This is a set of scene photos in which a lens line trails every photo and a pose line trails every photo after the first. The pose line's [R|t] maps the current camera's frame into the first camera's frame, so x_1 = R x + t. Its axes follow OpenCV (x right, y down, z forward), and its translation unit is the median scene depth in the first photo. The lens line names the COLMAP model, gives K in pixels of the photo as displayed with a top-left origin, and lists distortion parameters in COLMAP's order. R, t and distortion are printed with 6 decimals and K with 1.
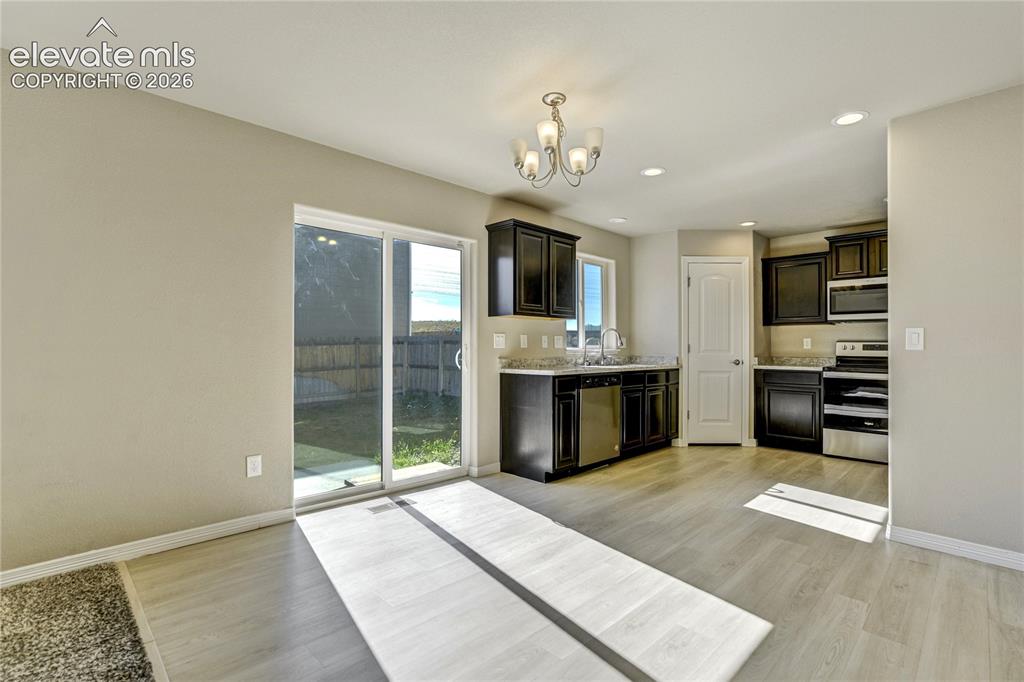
lens RADIAL K [[480.8, 0, 522.1], [0, 480.8, 342.7], [0, 0, 1]] dist [-0.035928, 0.013107]
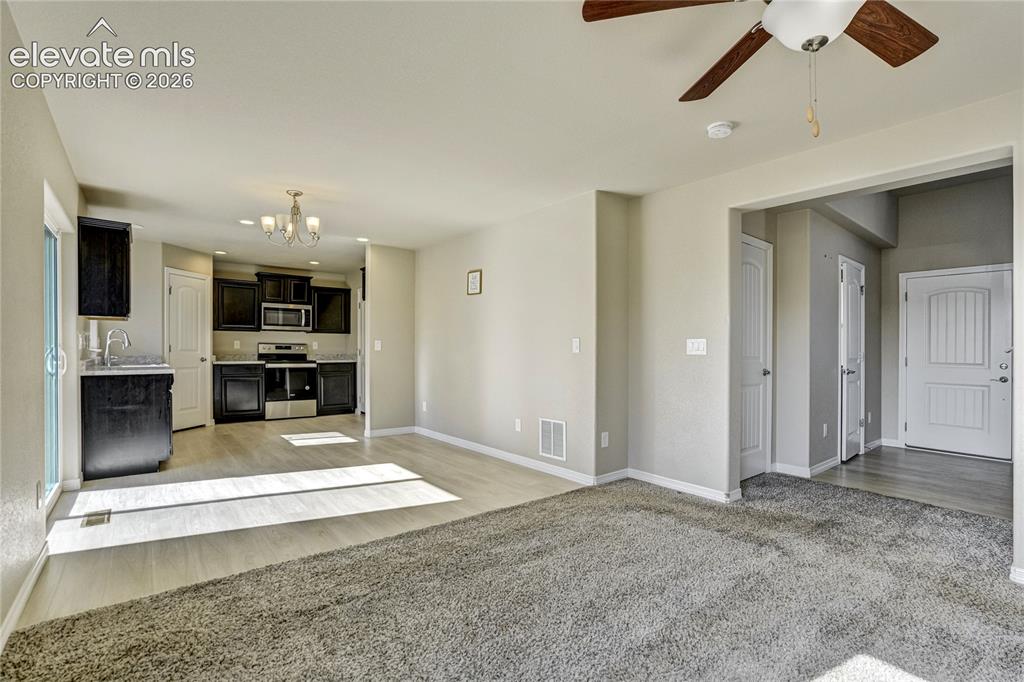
lens RADIAL K [[480.8, 0, 509.1], [0, 480.8, 357.4], [0, 0, 1]] dist [-0.035928, 0.013107]
pose [[0.135020, -0.021672, 0.990606, -0.719938], [-0.016909, 0.999565, 0.024172, -0.008680], [-0.990699, -0.020013, 0.134595, 0.040277]]
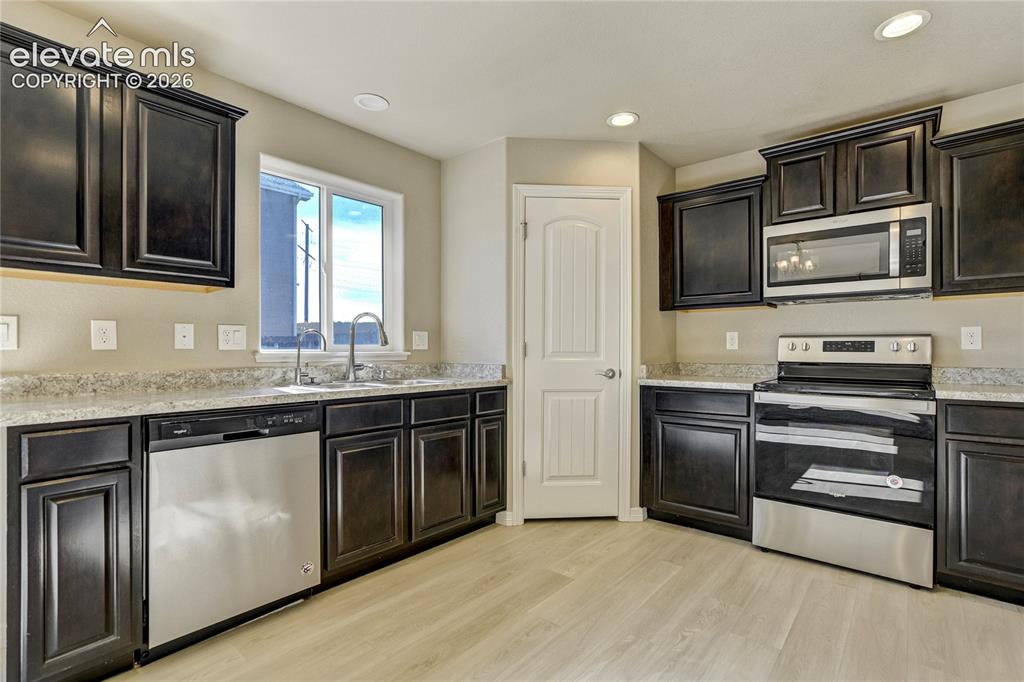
lens RADIAL K [[480.8, 0, 521.7], [0, 480.8, 350.1], [0, 0, 1]] dist [-0.035928, 0.013107]
pose [[0.996604, -0.004299, 0.082226, 0.319762], [0.003306, 0.999920, 0.012211, 0.006116], [-0.082272, -0.011898, 0.996539, 0.473048]]
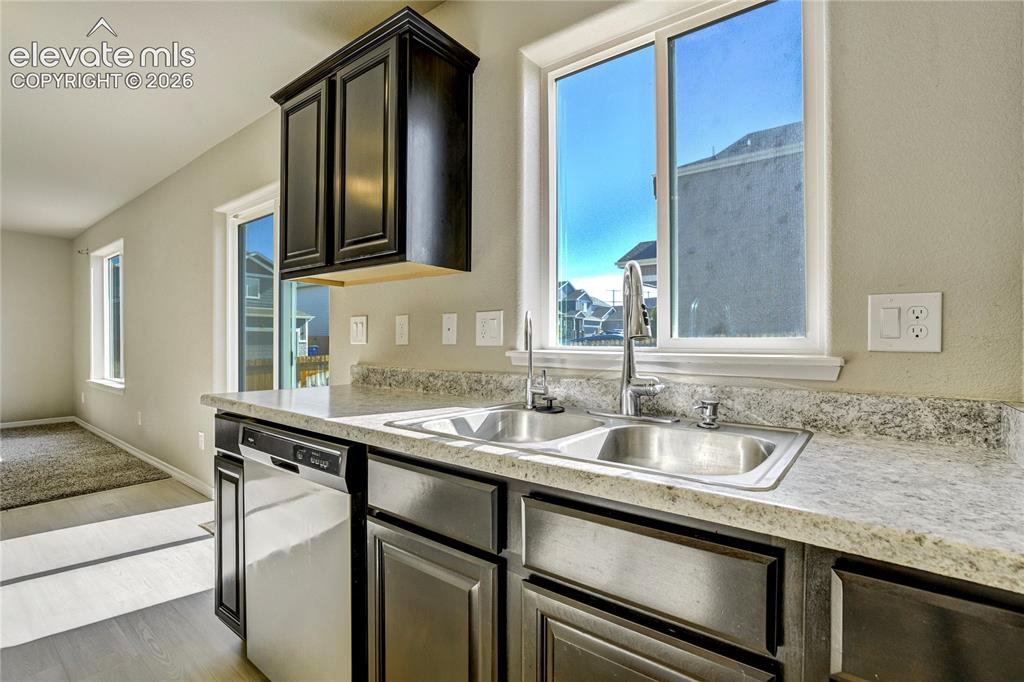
lens RADIAL K [[480.8, 0, 521.3], [0, 480.8, 343.0], [0, 0, 1]] dist [-0.035928, 0.013107]
pose [[0.125019, 0.010787, -0.992096, 0.415488], [0.013589, 0.999828, 0.012584, 0.004550], [0.992061, -0.015055, 0.124851, 0.943815]]
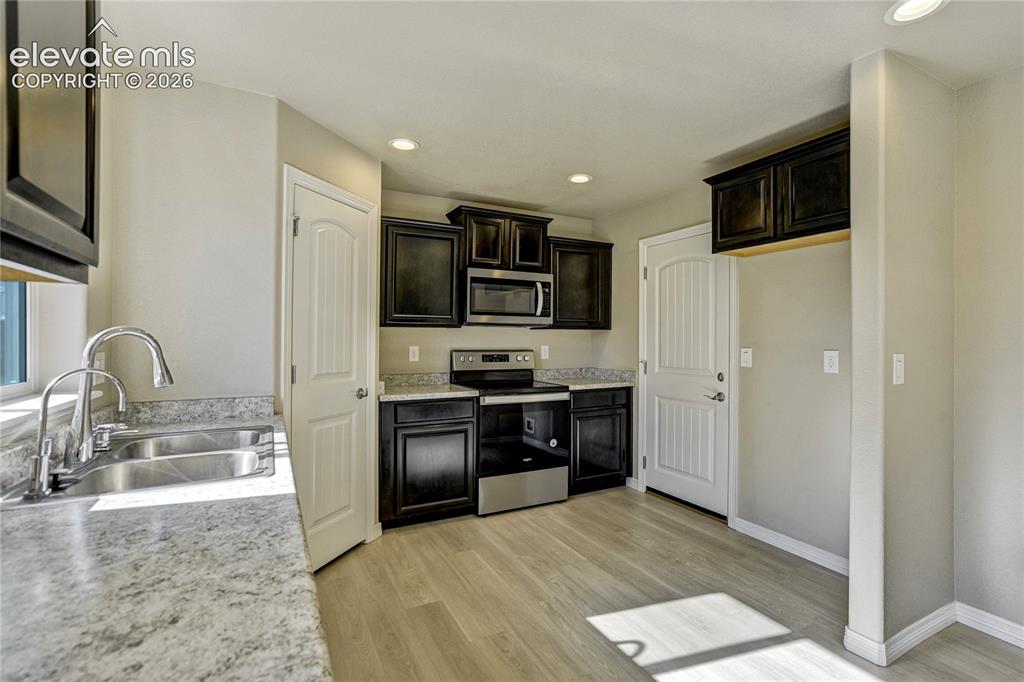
lens RADIAL K [[480.8, 0, 523.8], [0, 480.8, 335.2], [0, 0, 1]] dist [-0.035928, 0.013107]
pose [[0.293706, 0.005132, 0.955882, -0.016424], [-0.011741, 0.999930, -0.001761, -0.028065], [-0.955824, -0.010706, 0.293745, 0.710762]]
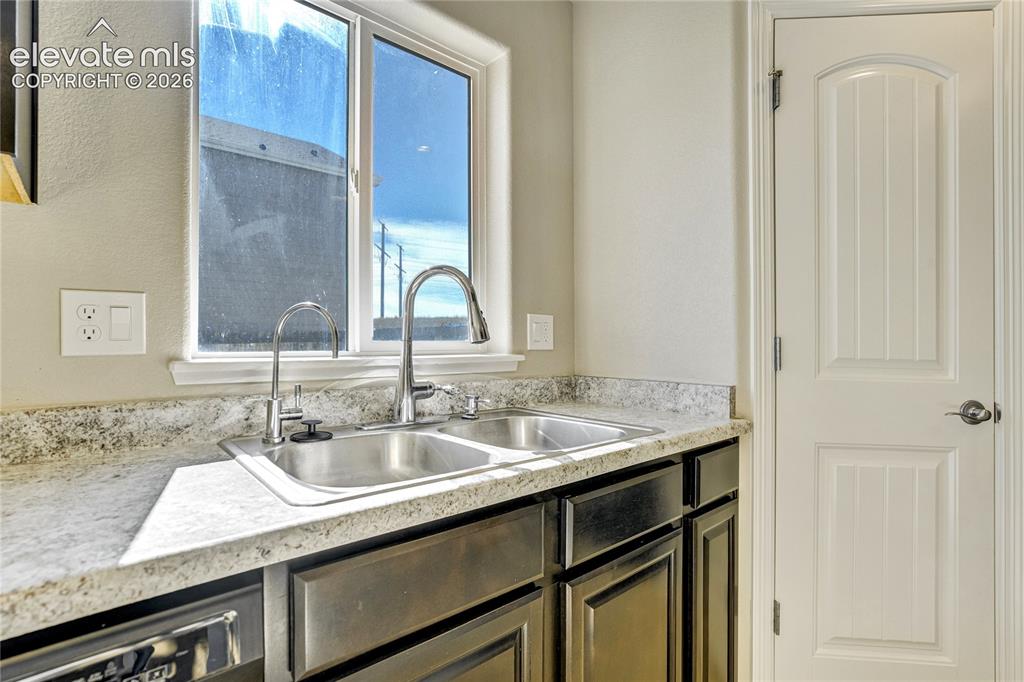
lens RADIAL K [[480.8, 0, 520.6], [0, 480.8, 335.3], [0, 0, 1]] dist [-0.035928, 0.013107]
pose [[0.998215, -0.001243, -0.059718, 0.243049], [0.000800, 0.999972, -0.007441, 0.004920], [0.059726, 0.007380, 0.998188, 0.794272]]
